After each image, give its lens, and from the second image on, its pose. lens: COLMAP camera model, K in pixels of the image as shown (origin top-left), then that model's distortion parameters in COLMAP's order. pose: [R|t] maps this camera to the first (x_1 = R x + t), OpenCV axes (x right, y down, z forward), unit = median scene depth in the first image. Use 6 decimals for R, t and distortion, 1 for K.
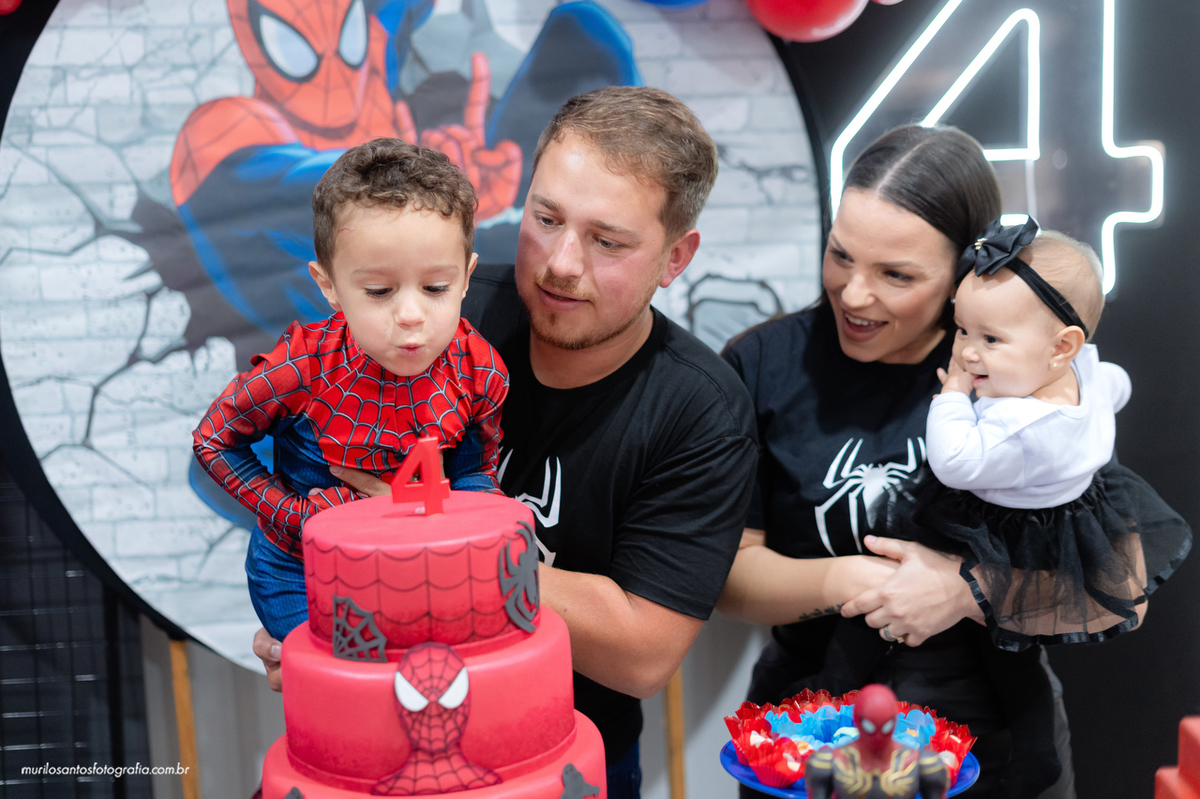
lens RADIAL K [[1704.0, 0, 582.7], [0, 1704.0, 379.2], [0, 0, 1]] dist [-0.006759, -0.002684]
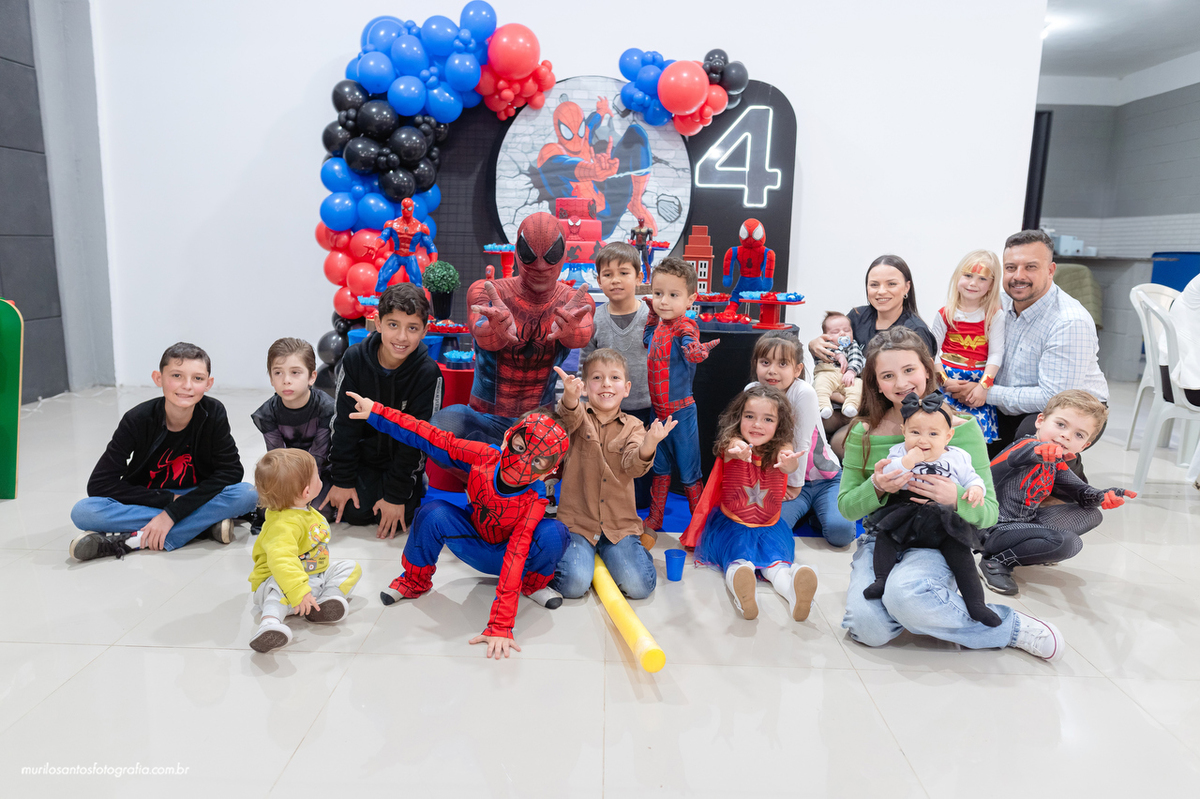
lens RADIAL K [[818.2, 0, 600.0], [0, 818.2, 399.5], [0, 0, 1]] dist [-0.000260, 0.000006]
pose [[0.985819, 0.087940, -0.142923, 0.267601], [-0.083313, 0.995797, 0.038054, 0.395673], [0.145669, -0.025607, 0.989002, -1.057328]]
